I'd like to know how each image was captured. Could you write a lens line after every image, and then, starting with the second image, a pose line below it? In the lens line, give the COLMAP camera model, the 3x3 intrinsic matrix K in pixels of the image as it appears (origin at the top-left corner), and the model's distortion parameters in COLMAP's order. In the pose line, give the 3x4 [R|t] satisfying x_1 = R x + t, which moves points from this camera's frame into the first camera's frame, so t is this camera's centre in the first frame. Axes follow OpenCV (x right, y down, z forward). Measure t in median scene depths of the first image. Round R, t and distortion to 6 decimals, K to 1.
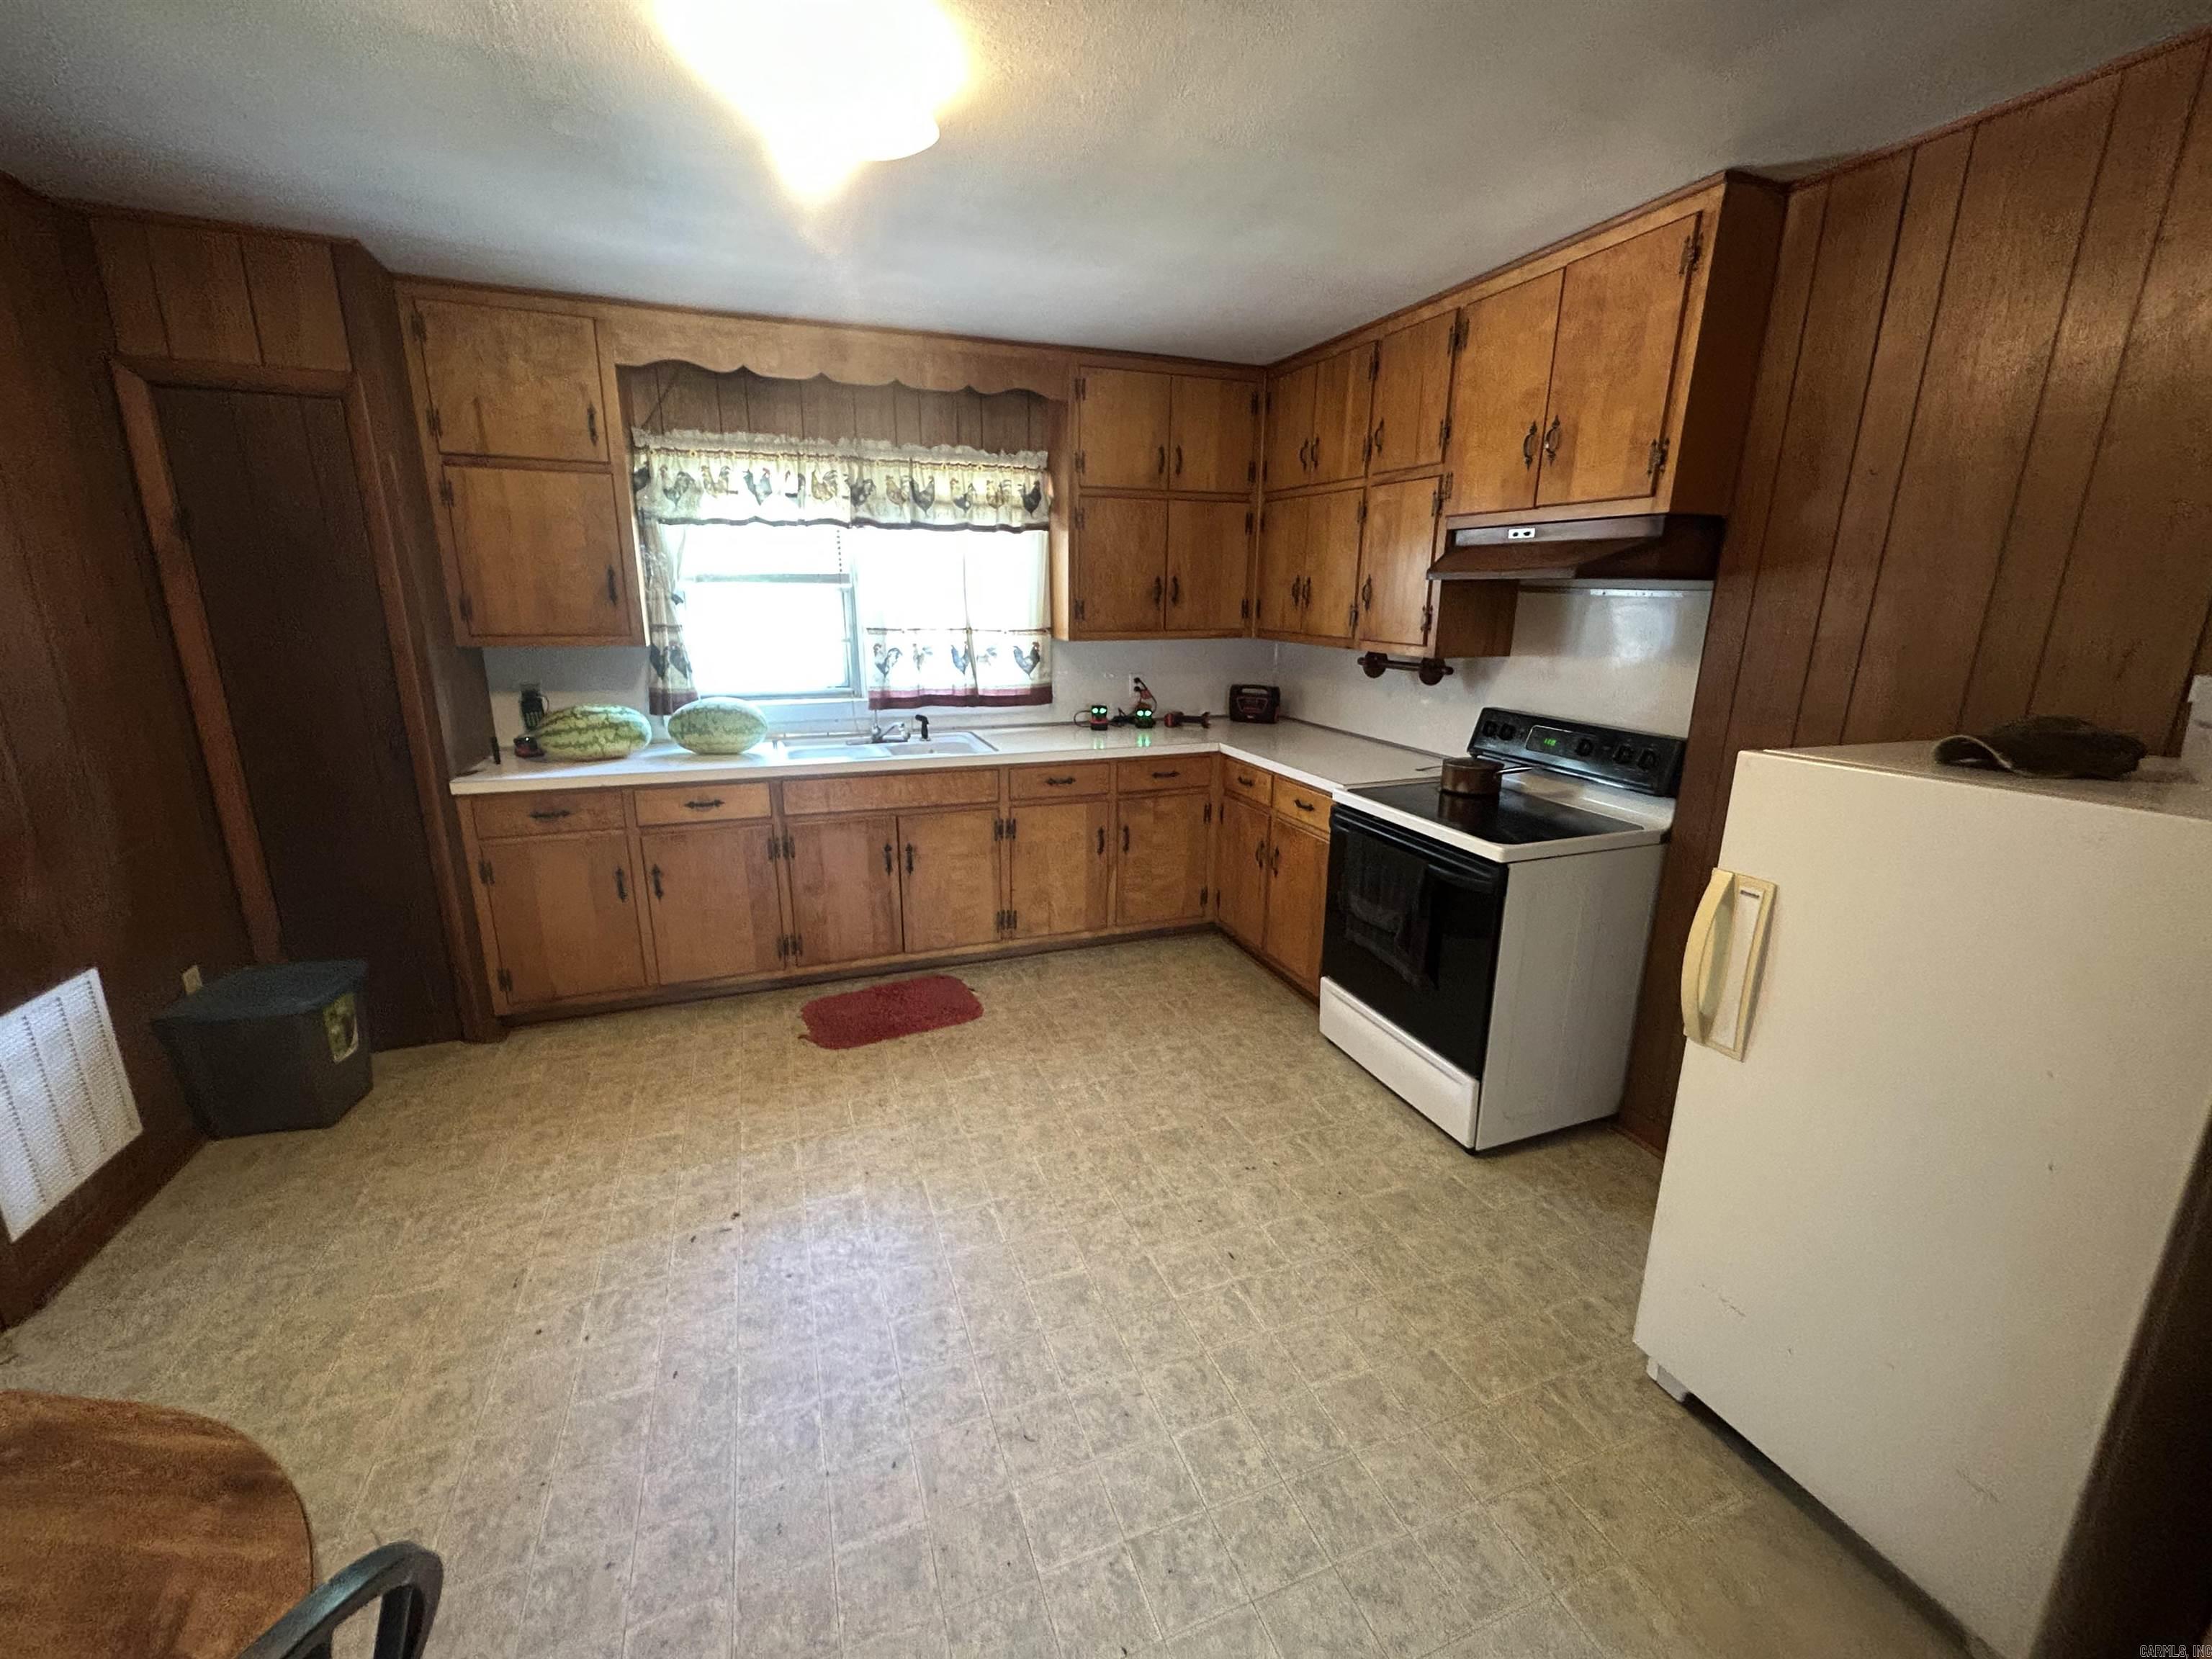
lens RADIAL K [[899.7, 0, 1104.6], [0, 899.7, 826.4], [0, 0, 1]] dist [0.000700, 0.000385]
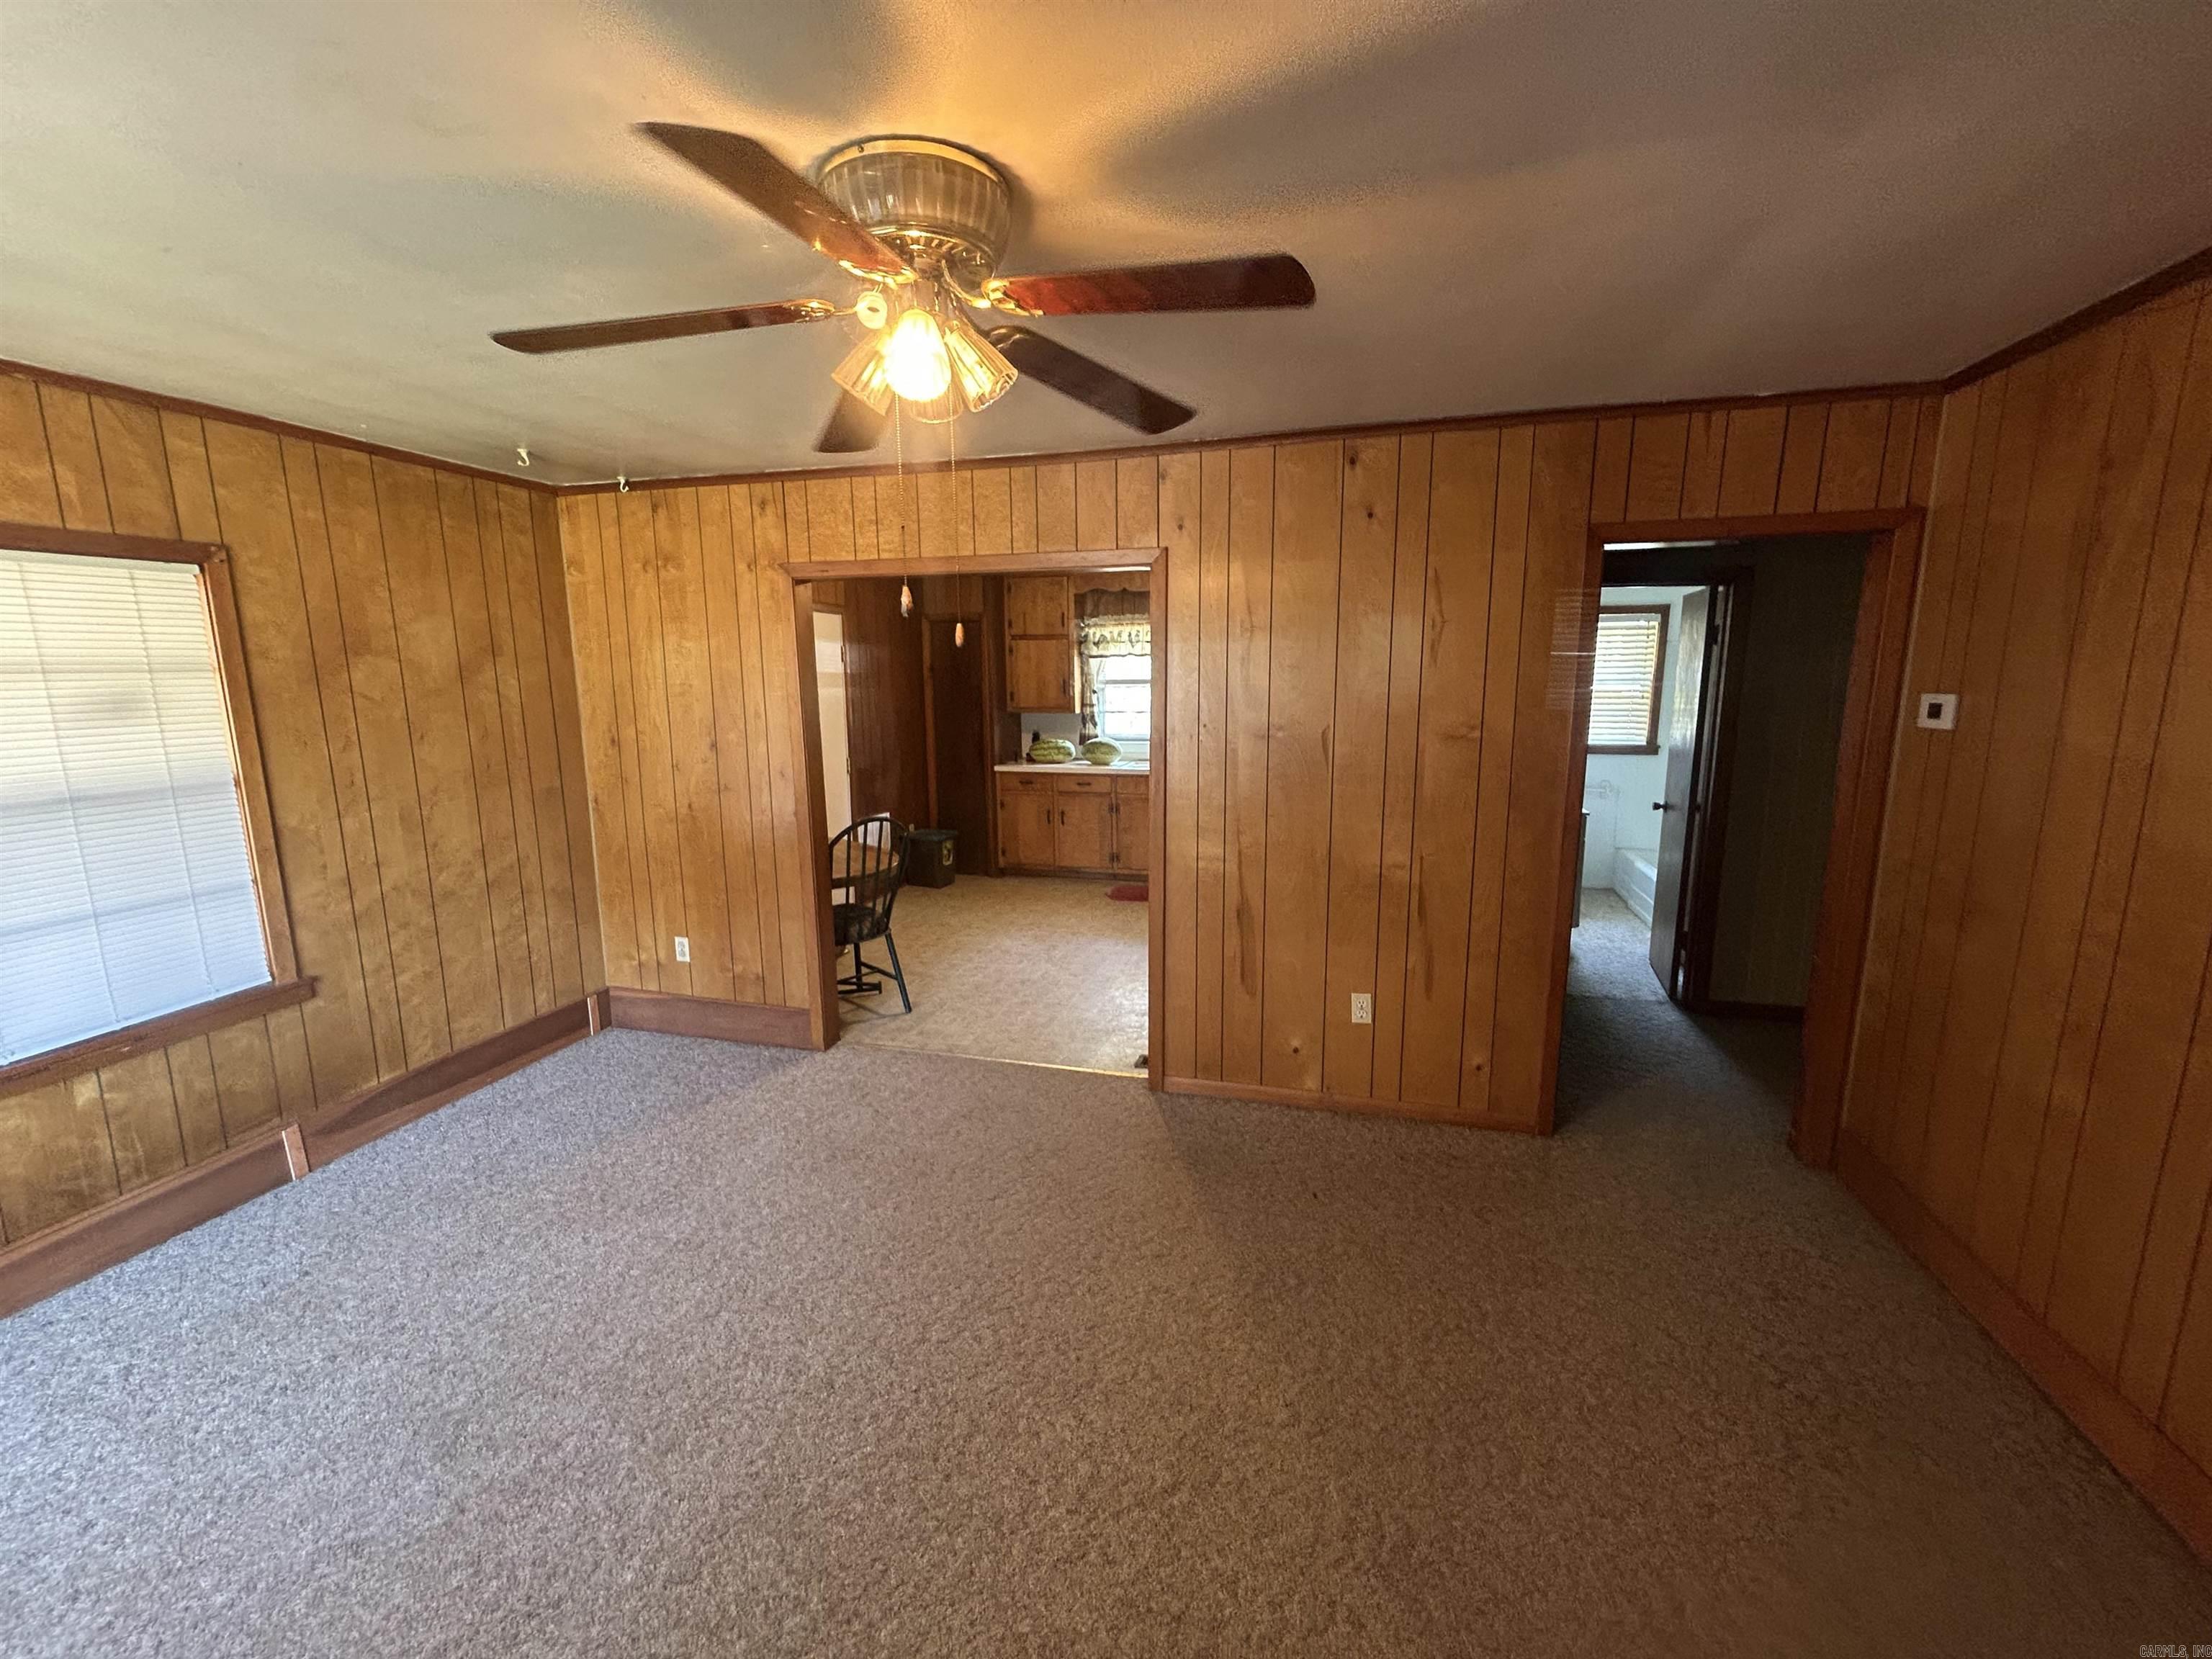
lens RADIAL K [[899.7, 0, 1108.5], [0, 899.7, 834.4], [0, 0, 1]] dist [0.000700, 0.000385]
pose [[0.806612, 0.082356, -0.585316, 0.887493], [-0.134258, 0.989890, -0.045737, 0.187737], [0.575632, 0.115475, 0.809514, -0.719027]]
